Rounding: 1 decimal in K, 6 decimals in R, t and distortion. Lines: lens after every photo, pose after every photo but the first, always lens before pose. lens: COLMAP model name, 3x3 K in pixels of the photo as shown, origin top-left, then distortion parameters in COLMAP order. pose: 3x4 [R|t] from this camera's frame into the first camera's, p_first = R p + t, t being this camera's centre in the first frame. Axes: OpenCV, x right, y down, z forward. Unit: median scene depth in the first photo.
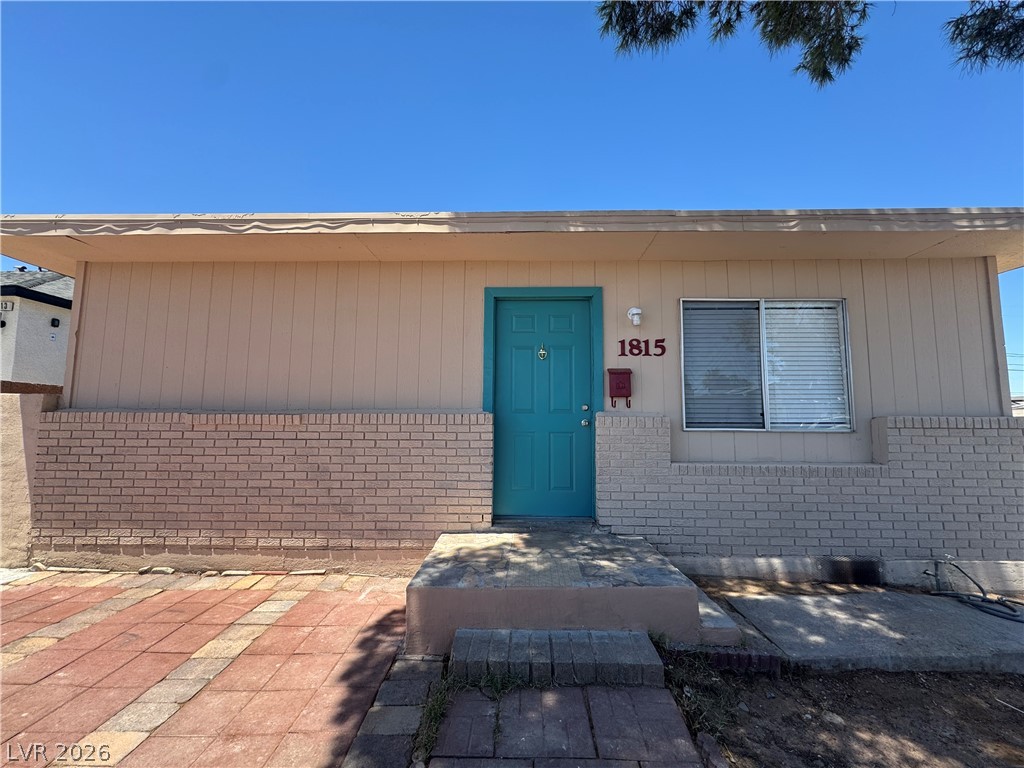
lens RADIAL K [[410.3, 0, 513.8], [0, 410.3, 382.7], [0, 0, 1]] dist [-0.004404, 0.000663]
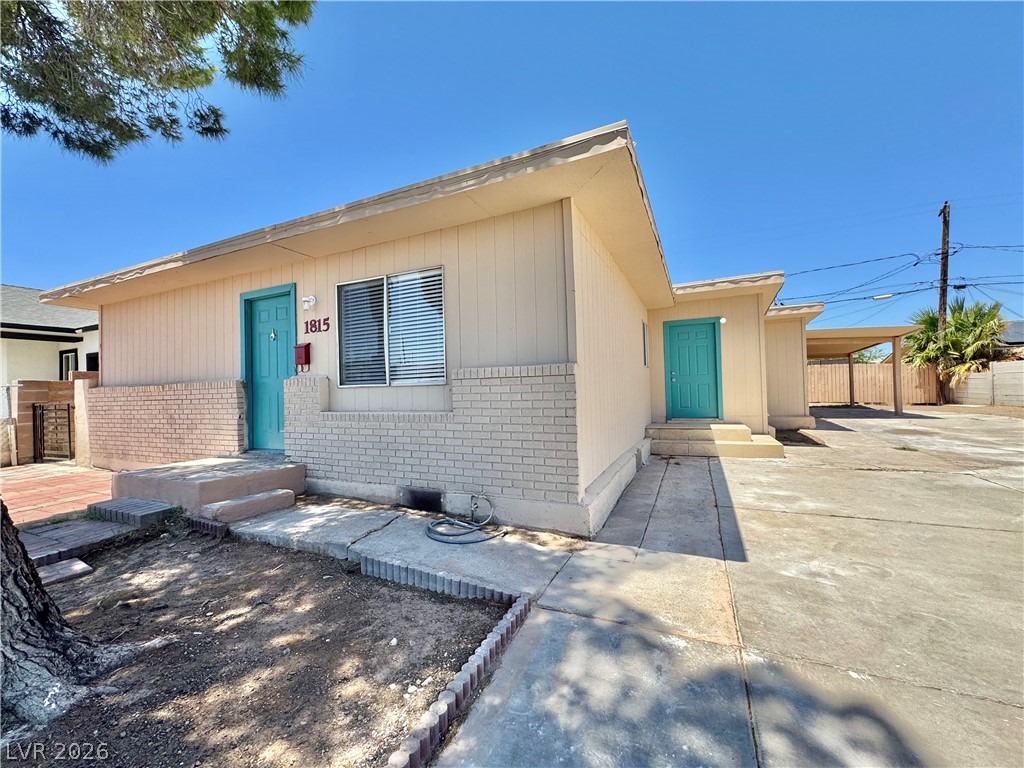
lens RADIAL K [[410.3, 0, 513.4], [0, 410.3, 383.7], [0, 0, 1]] dist [-0.004404, 0.000663]
pose [[0.918046, -0.035045, -0.394922, 1.482111], [0.065623, 0.995778, 0.064186, 0.059388], [0.391005, -0.084842, 0.916470, 0.025888]]
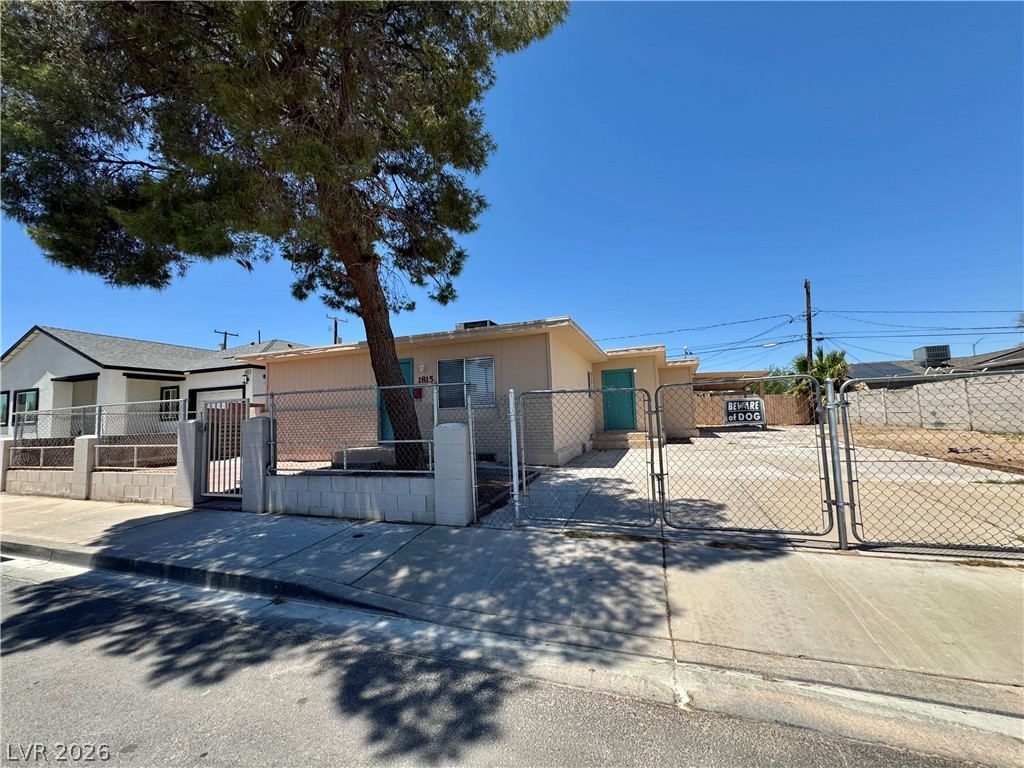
lens RADIAL K [[410.3, 0, 514.8], [0, 410.3, 384.8], [0, 0, 1]] dist [-0.004404, 0.000663]
pose [[0.947031, -0.063470, -0.314809, 1.809139], [0.066603, 0.997779, -0.000806, -0.010193], [0.314161, -0.020204, 0.949155, -1.454087]]
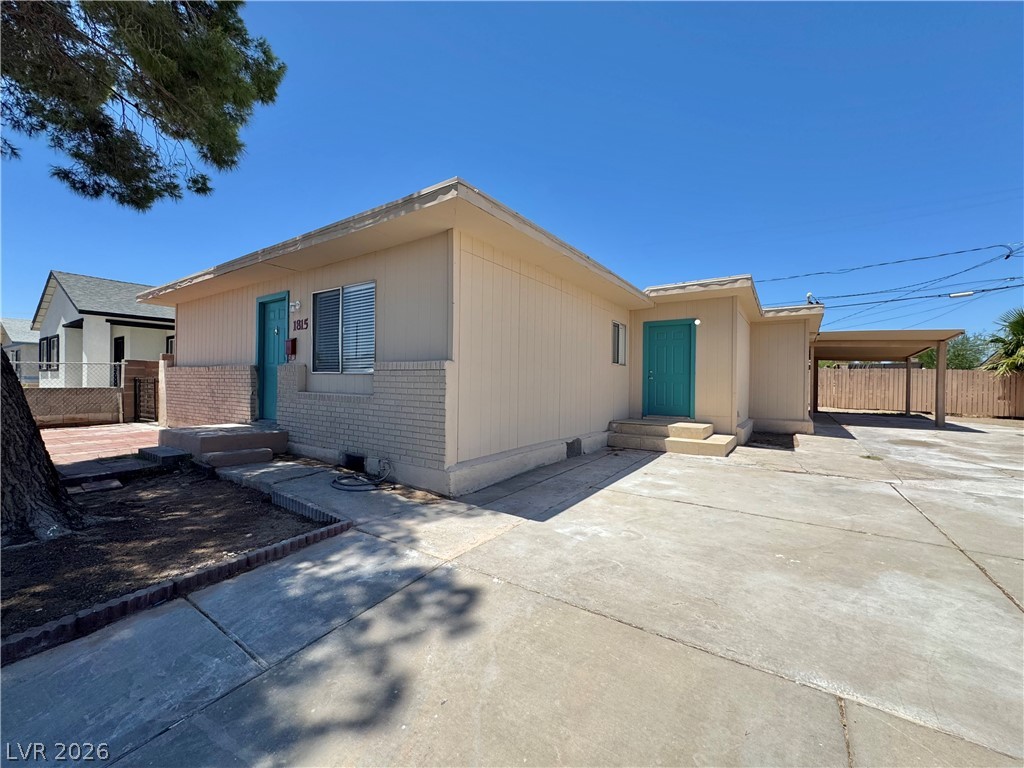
lens RADIAL K [[410.3, 0, 512.9], [0, 410.3, 383.8], [0, 0, 1]] dist [-0.004404, 0.000663]
pose [[0.838811, 0.008780, -0.544352, 2.075035], [0.038299, 0.996441, 0.075089, 0.067095], [0.543074, -0.083834, 0.835489, 0.046004]]
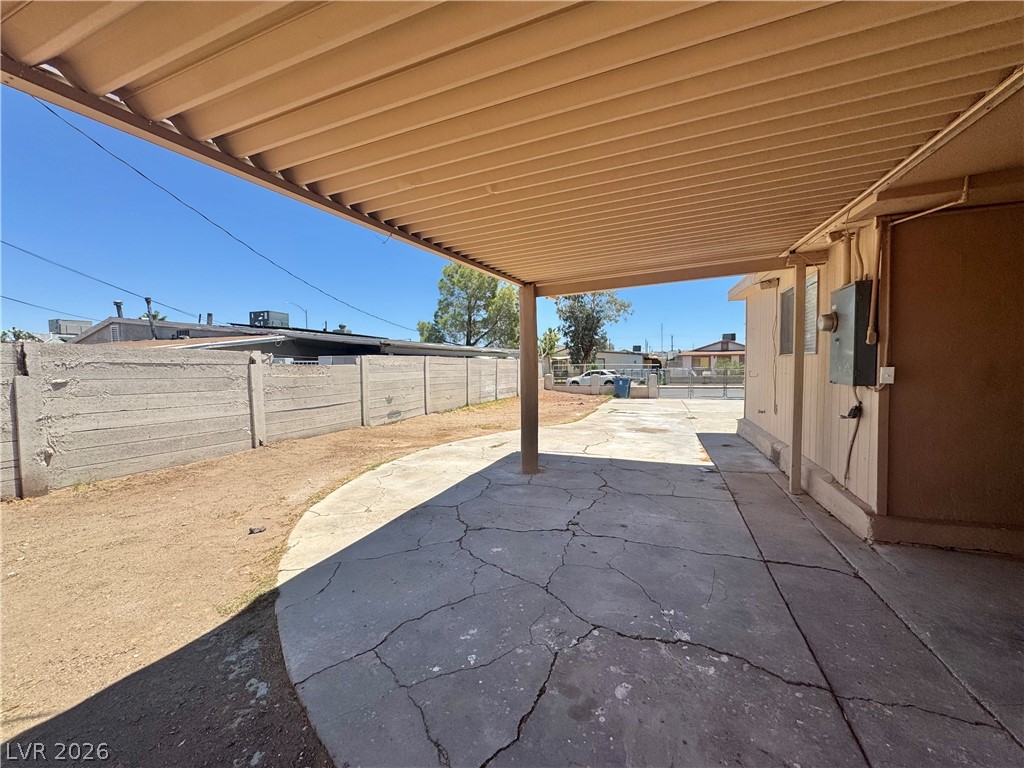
lens RADIAL K [[410.3, 0, 510.1], [0, 410.3, 387.1], [0, 0, 1]] dist [-0.004404, 0.000663]
pose [[-0.942902, -0.005493, 0.333025, 2.729964], [-0.017440, 0.999307, -0.032896, 0.541908], [-0.332613, -0.036826, -0.942344, 6.157684]]
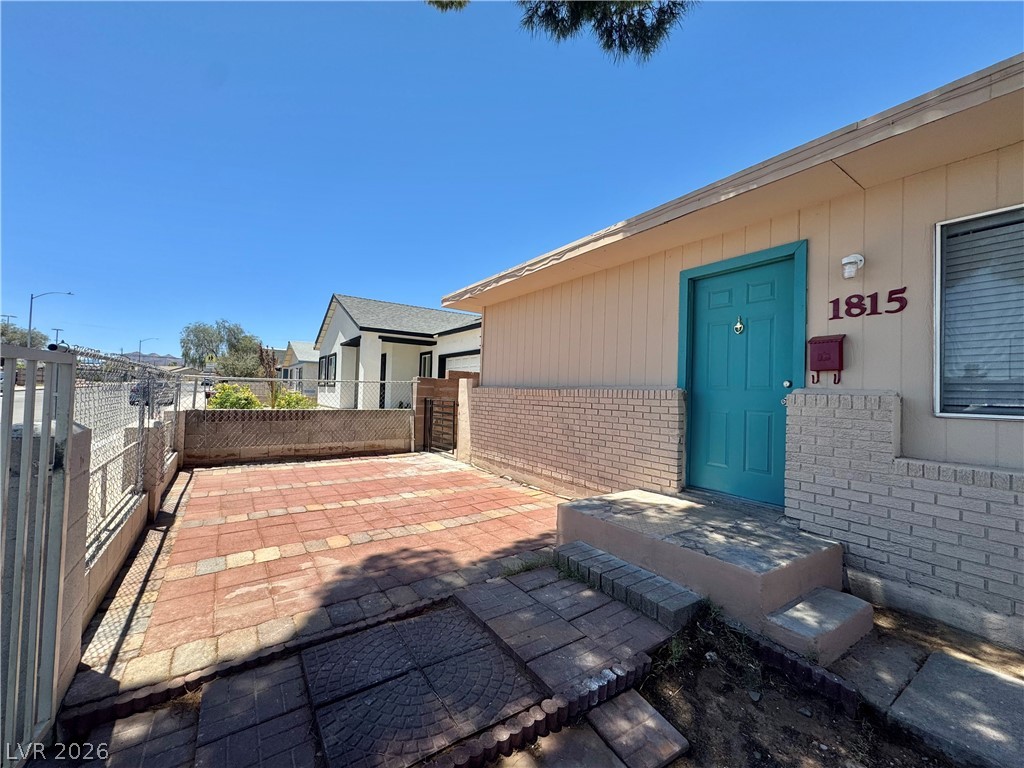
lens RADIAL K [[410.3, 0, 510.0], [0, 410.3, 383.5], [0, 0, 1]] dist [-0.004404, 0.000663]
pose [[0.574097, -0.006579, -0.818761, 0.583799], [0.043631, 0.998793, 0.022568, 0.014941], [0.817624, -0.048679, 0.573691, 0.018404]]
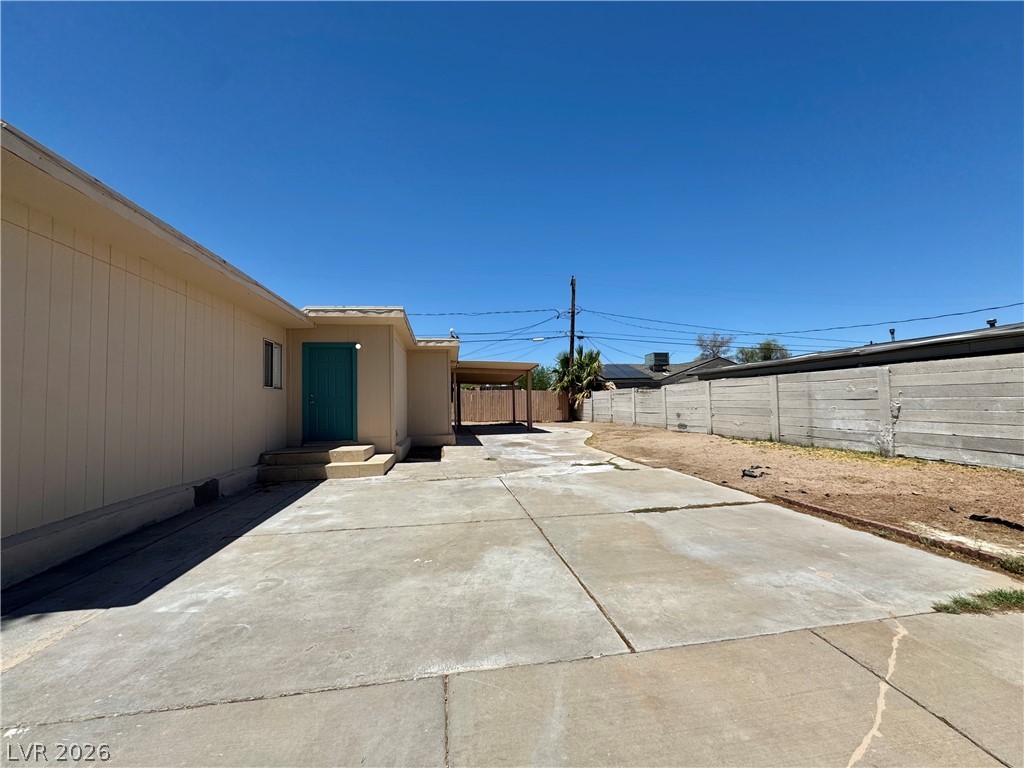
lens RADIAL K [[410.3, 0, 511.9], [0, 410.3, 384.0], [0, 0, 1]] dist [-0.004404, 0.000663]
pose [[0.983480, -0.017781, 0.180140, 2.133115], [0.010765, 0.999148, 0.039851, 0.066130], [-0.180695, -0.037254, 0.982833, 0.073227]]
